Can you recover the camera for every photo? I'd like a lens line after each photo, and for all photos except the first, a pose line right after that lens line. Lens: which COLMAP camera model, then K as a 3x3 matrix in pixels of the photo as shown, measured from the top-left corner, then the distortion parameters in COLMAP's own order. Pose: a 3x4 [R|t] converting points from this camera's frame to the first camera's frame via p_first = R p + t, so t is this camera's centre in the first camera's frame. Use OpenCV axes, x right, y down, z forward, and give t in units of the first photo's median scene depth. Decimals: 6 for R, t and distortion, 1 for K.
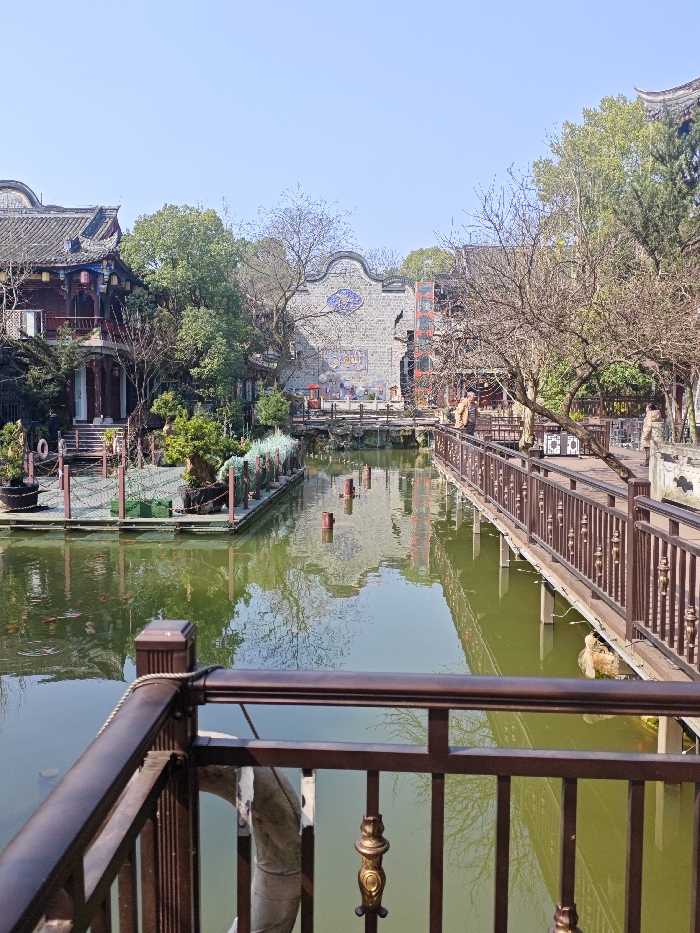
lens RADIAL K [[768.9, 0, 349.4], [0, 768.9, 443.9], [0, 0, 1]] dist [-0.004627, -0.005873]
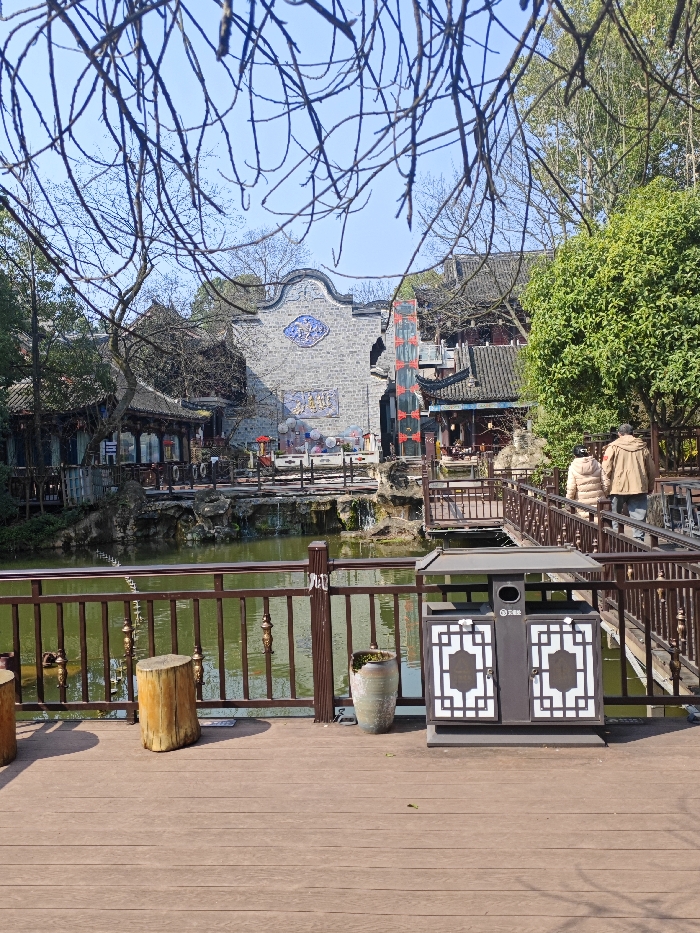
lens RADIAL K [[768.9, 0, 349.4], [0, 768.9, 443.9], [0, 0, 1]] dist [-0.004627, -0.005873]
pose [[0.997946, -0.048655, -0.041676, 0.121733], [0.045735, 0.996612, -0.068362, -0.021204], [0.044861, 0.066316, 0.996790, 0.393652]]
